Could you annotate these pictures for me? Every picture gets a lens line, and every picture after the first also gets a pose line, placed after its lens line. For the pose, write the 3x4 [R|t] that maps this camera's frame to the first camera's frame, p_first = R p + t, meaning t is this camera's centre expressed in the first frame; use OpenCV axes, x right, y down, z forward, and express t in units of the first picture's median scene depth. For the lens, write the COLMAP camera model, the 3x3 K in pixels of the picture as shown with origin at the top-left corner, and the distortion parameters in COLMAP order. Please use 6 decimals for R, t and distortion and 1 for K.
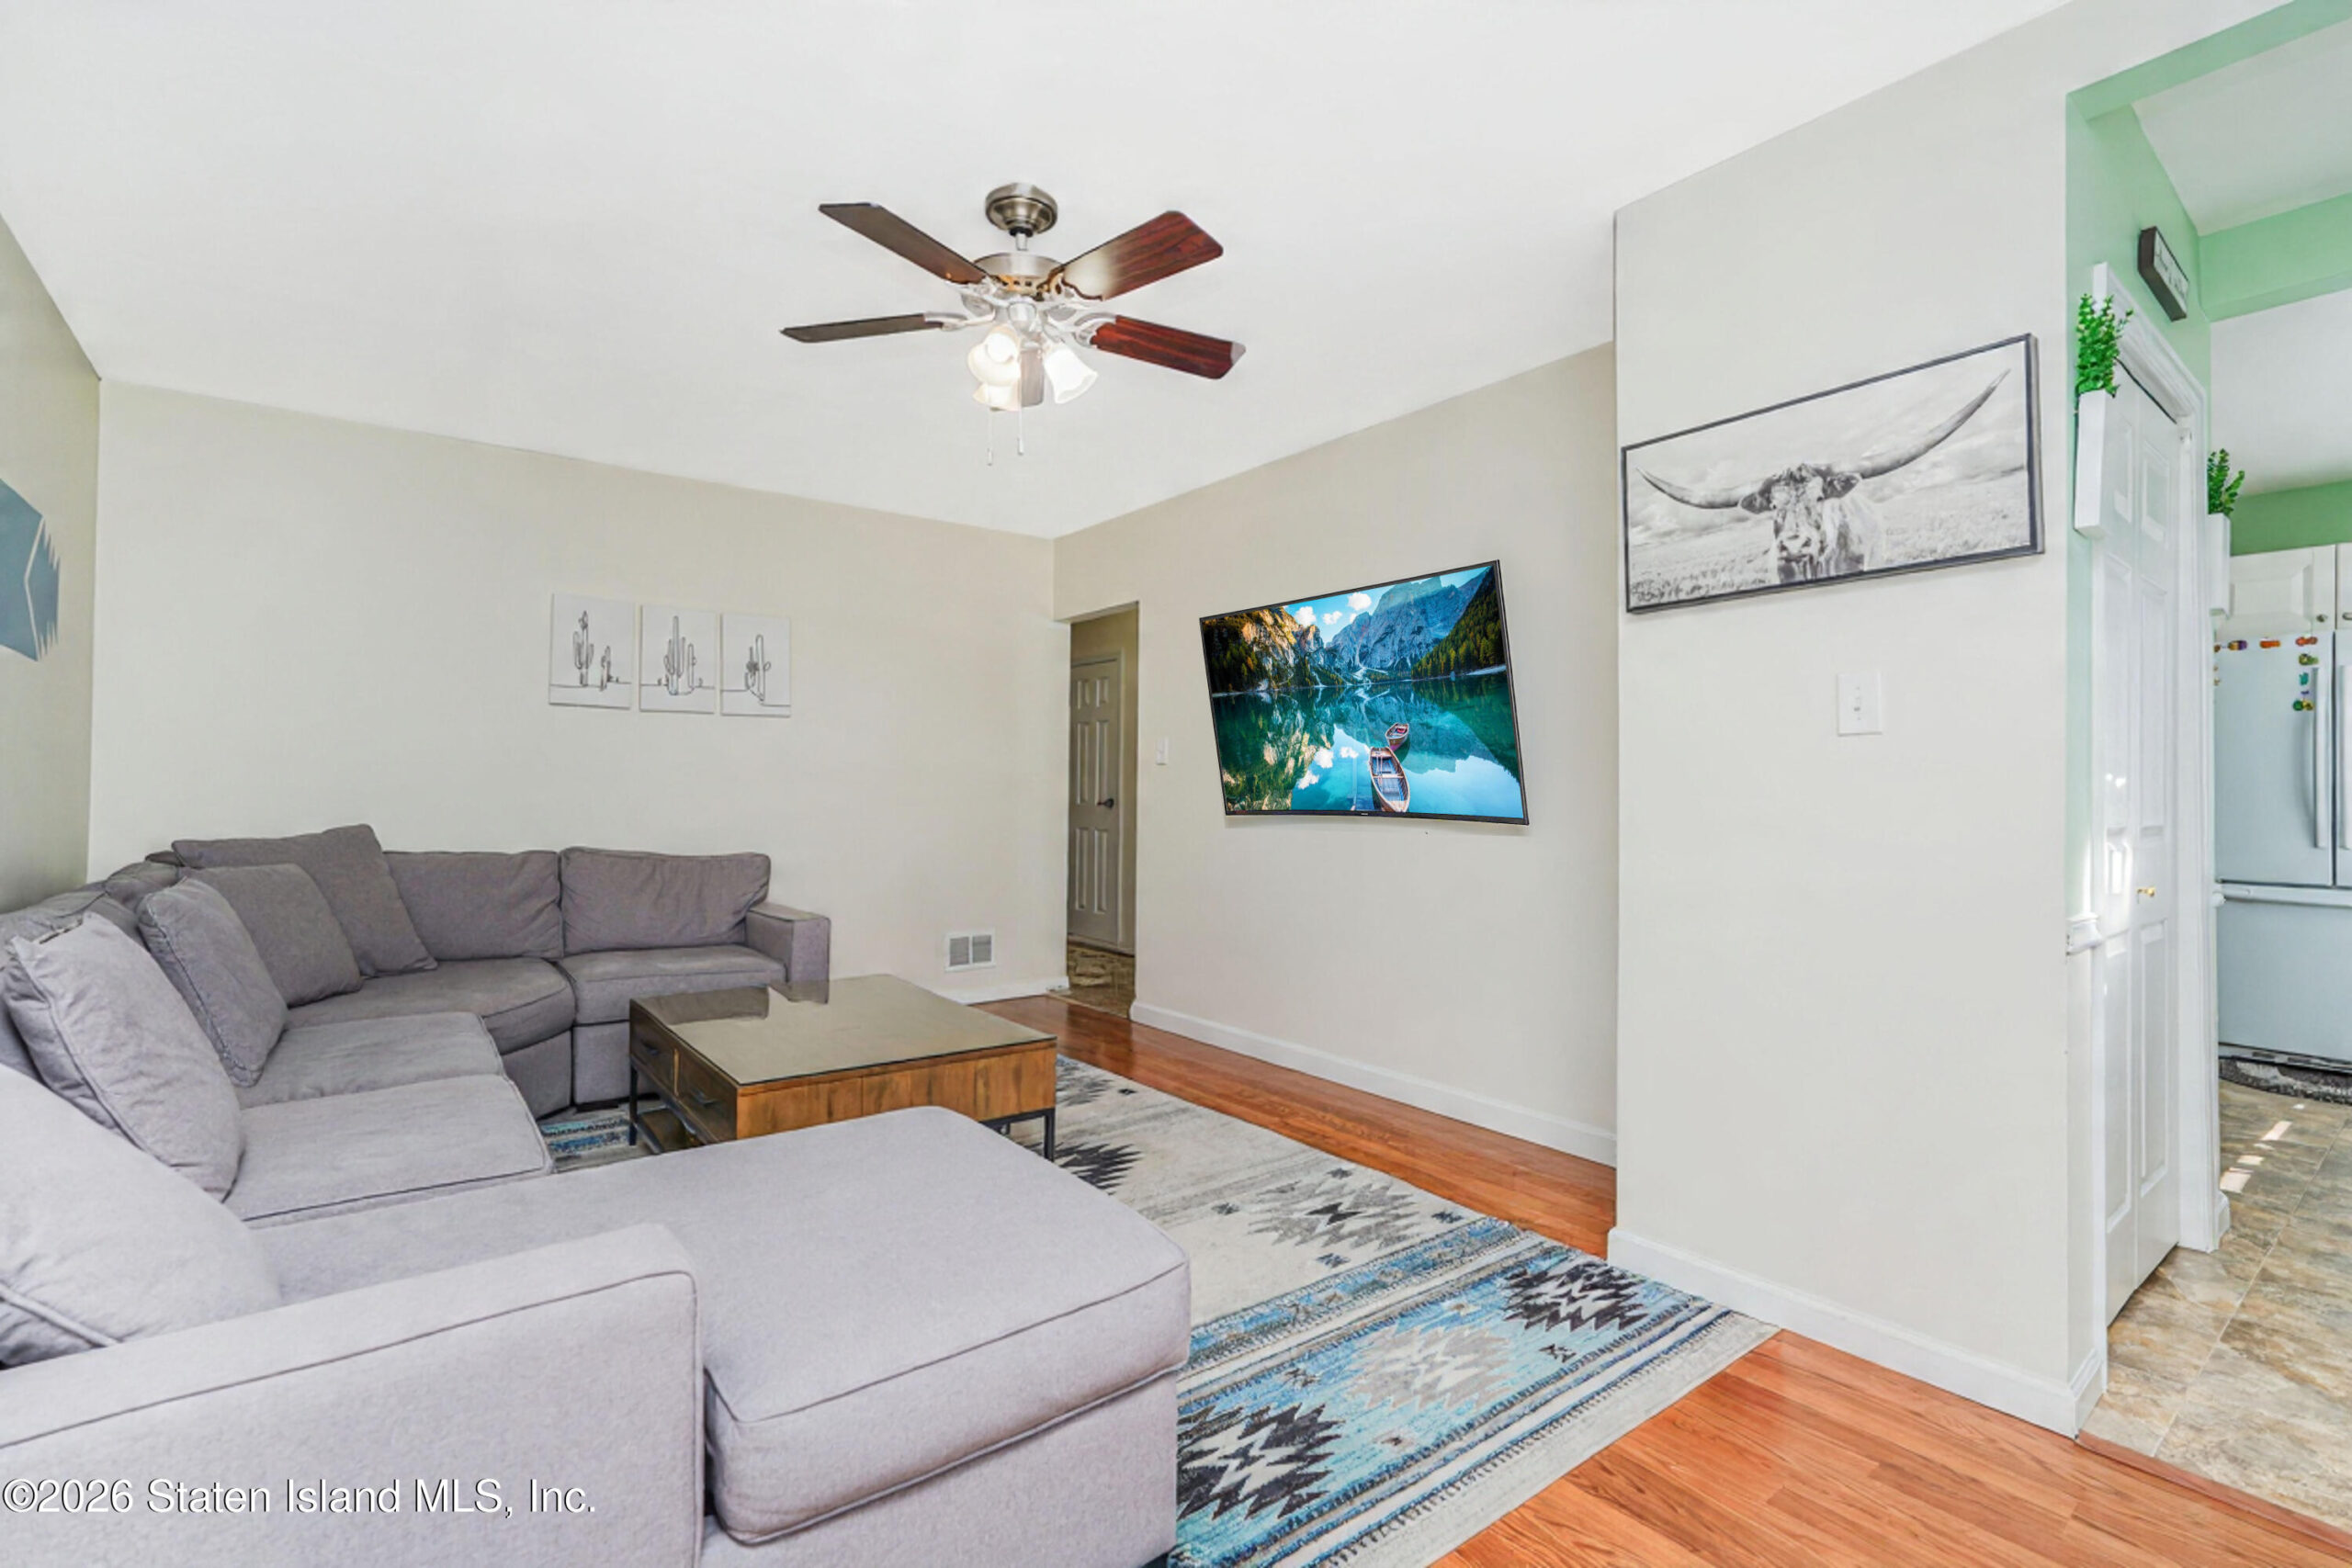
lens RADIAL K [[1041.6, 0, 1165.8], [0, 1041.6, 780.9], [0, 0, 1]] dist [0.011695, 0.000616]
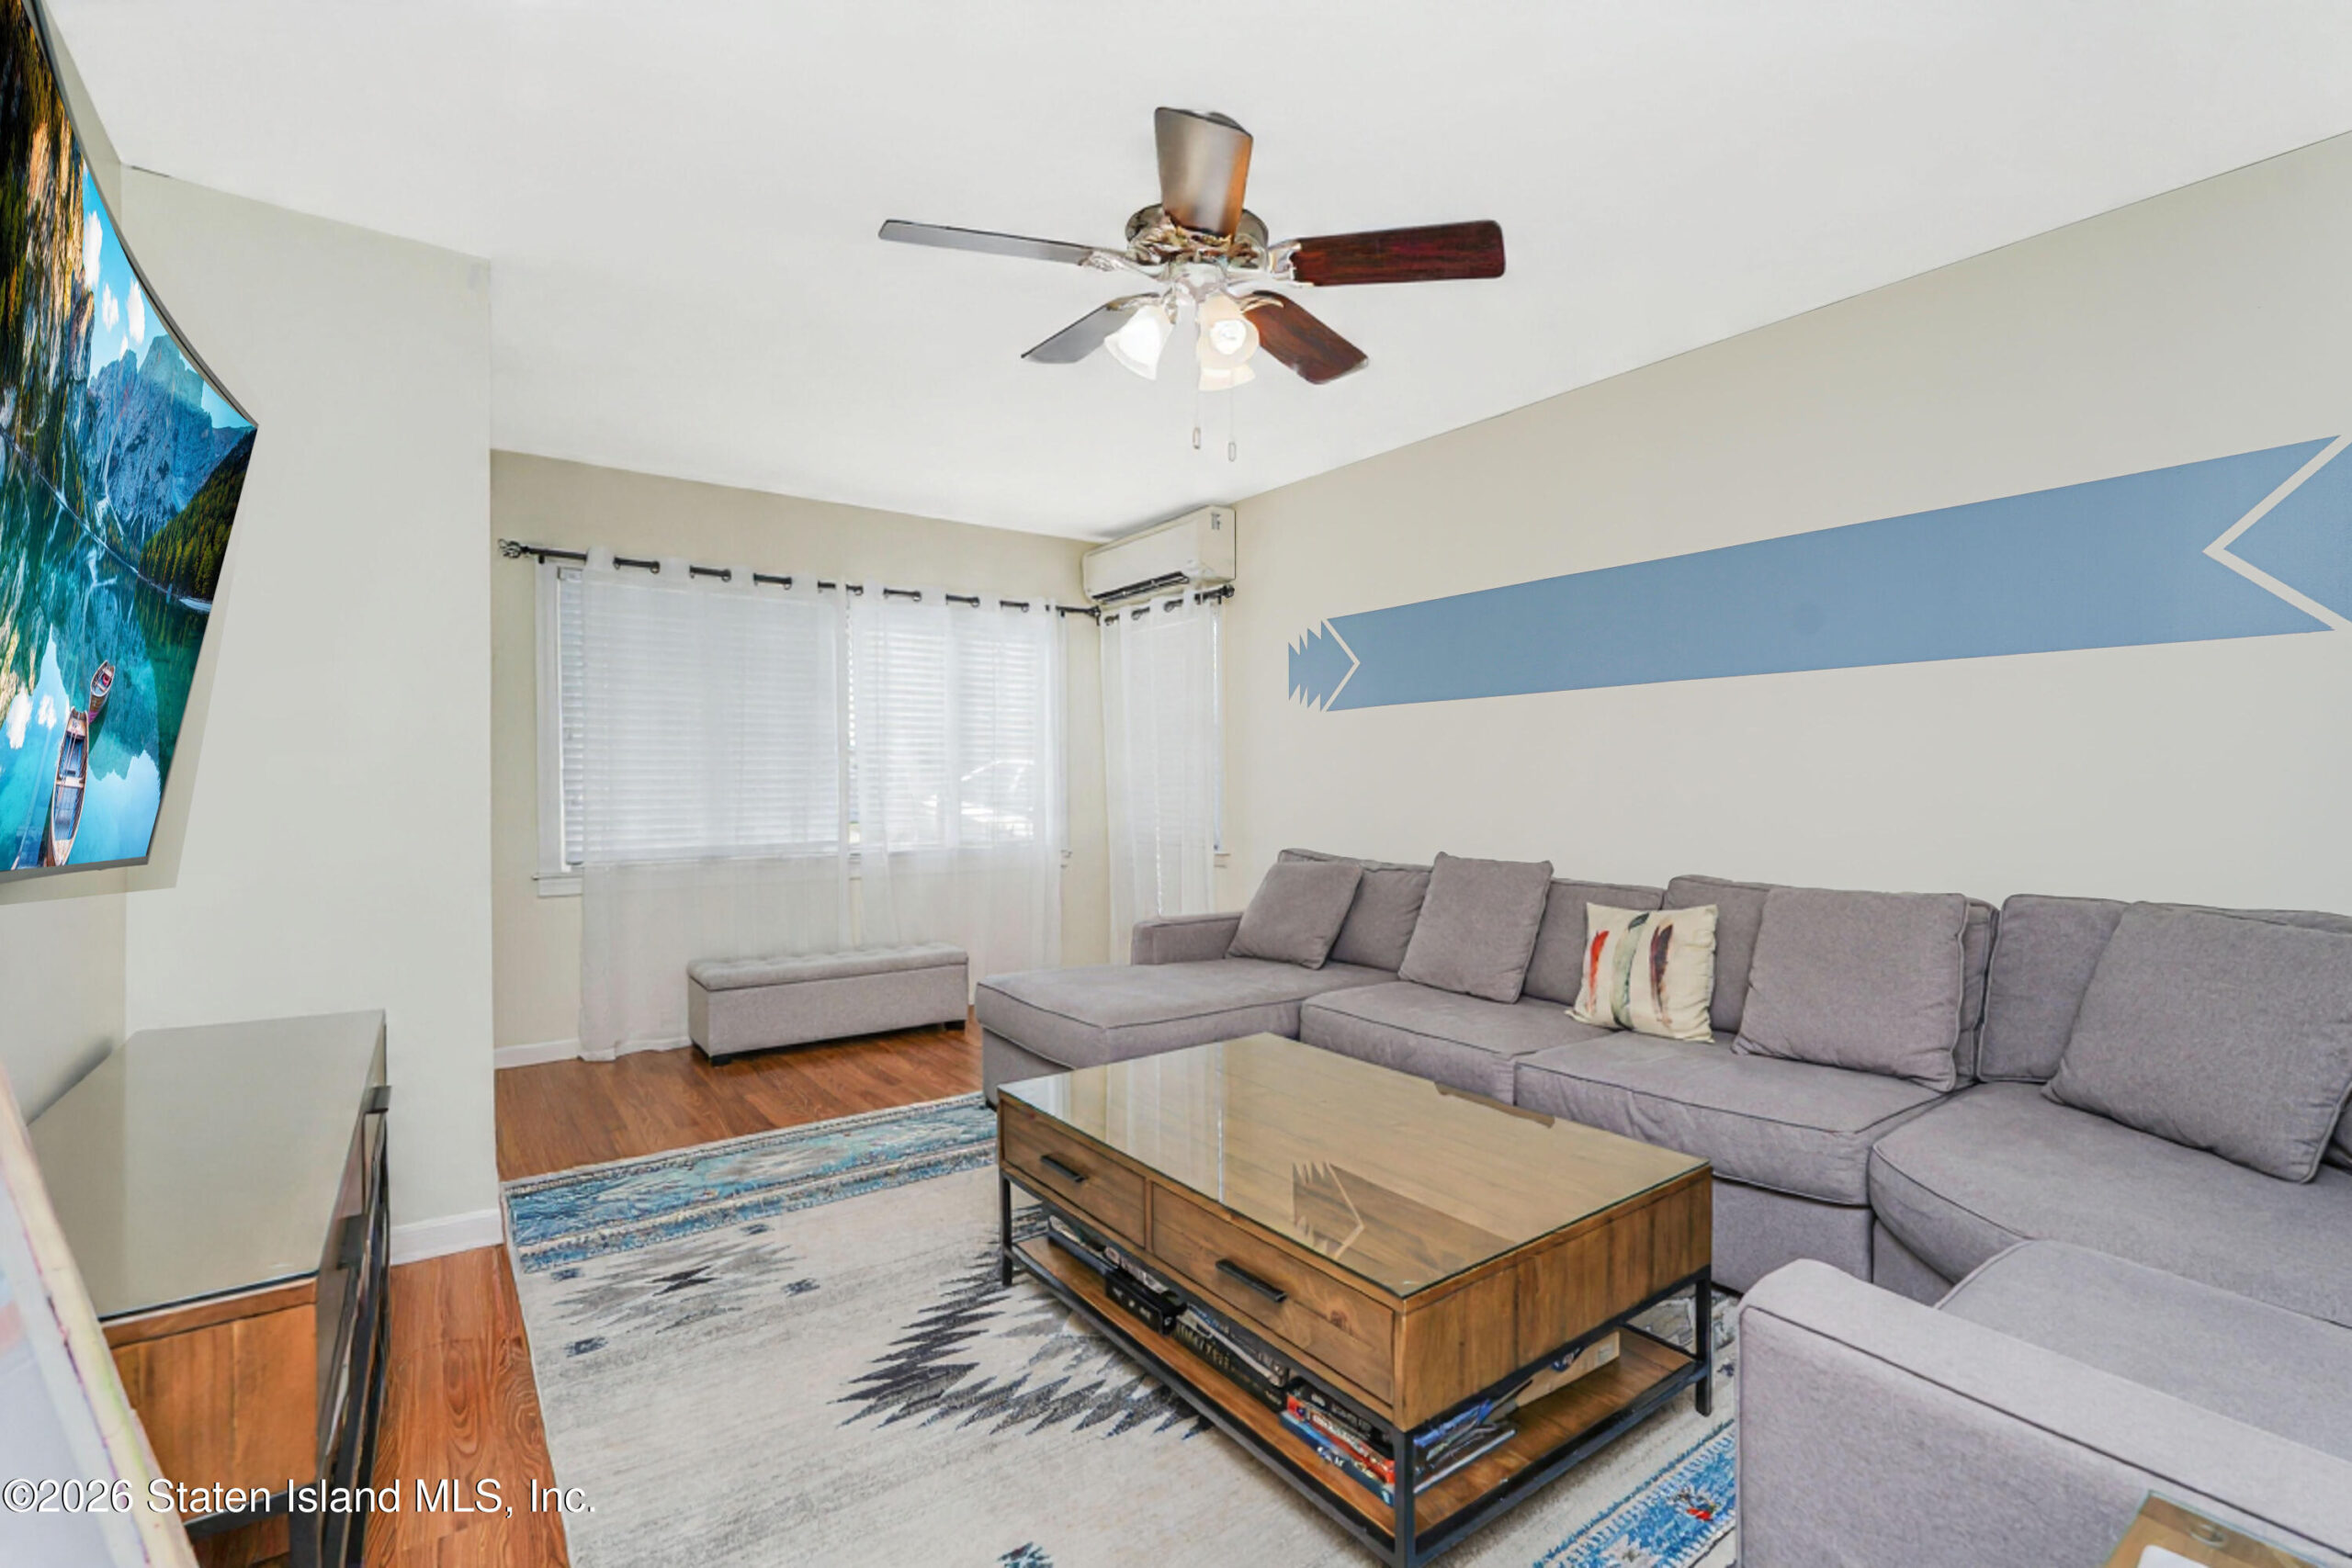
lens RADIAL K [[1041.6, 0, 1184.6], [0, 1041.6, 782.7], [0, 0, 1]] dist [0.011695, 0.000616]
pose [[-0.999811, -0.002326, 0.019288, -0.279969], [-0.002258, 0.999991, 0.003589, -0.012893], [-0.019296, 0.003545, -0.999808, 1.882930]]
